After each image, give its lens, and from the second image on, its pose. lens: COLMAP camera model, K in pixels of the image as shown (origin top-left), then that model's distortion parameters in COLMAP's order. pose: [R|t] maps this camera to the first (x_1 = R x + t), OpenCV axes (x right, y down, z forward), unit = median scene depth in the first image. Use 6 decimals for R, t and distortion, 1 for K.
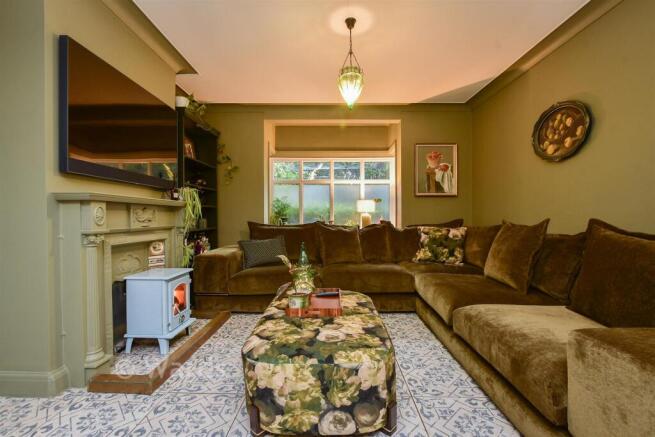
lens RADIAL K [[290.7, 0, 325.4], [0, 290.7, 216.2], [0, 0, 1]] dist [-0.008298, -0.000017]
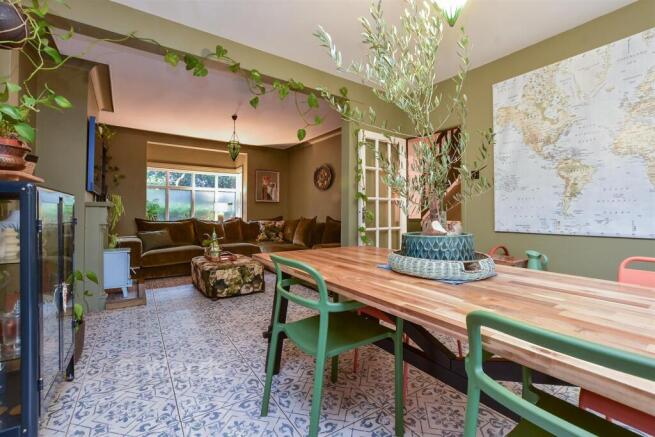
lens RADIAL K [[290.7, 0, 327.7], [0, 290.7, 213.8], [0, 0, 1]] dist [-0.008298, -0.000017]
pose [[0.816283, 0.003250, 0.577643, -0.344212], [-0.005077, 0.999986, 0.001548, -0.009312], [-0.577630, -0.004196, 0.816288, -0.639945]]
